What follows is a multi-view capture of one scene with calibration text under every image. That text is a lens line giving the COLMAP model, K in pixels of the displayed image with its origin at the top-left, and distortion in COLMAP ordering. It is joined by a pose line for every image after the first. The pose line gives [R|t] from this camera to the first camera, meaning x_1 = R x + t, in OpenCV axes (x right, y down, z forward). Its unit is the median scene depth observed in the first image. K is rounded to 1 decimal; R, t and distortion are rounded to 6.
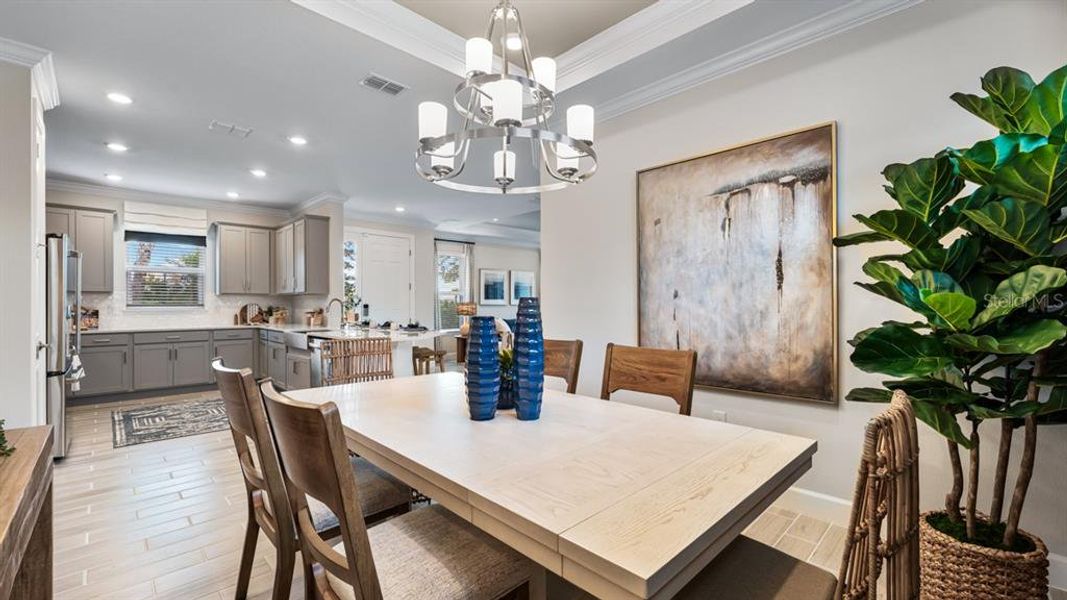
lens RADIAL K [[439.0, 0, 535.1], [0, 439.0, 304.2], [0, 0, 1]] dist [0.000919, 0.000080]
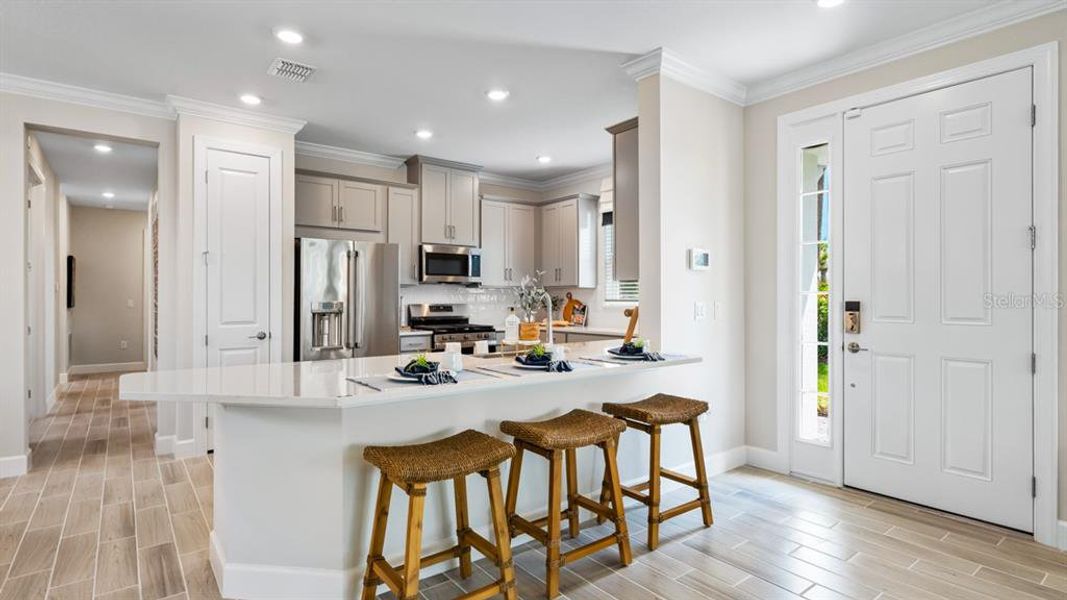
lens RADIAL K [[527.0, 0, 534.5], [0, 527.0, 296.9], [0, 0, 1]] dist [-0.000862, 0.000035]
pose [[-0.114282, 0.000067, -0.993448, 0.098372], [0.001044, 0.999999, -0.000053, -0.004463], [0.993448, -0.001044, -0.114282, 0.899193]]
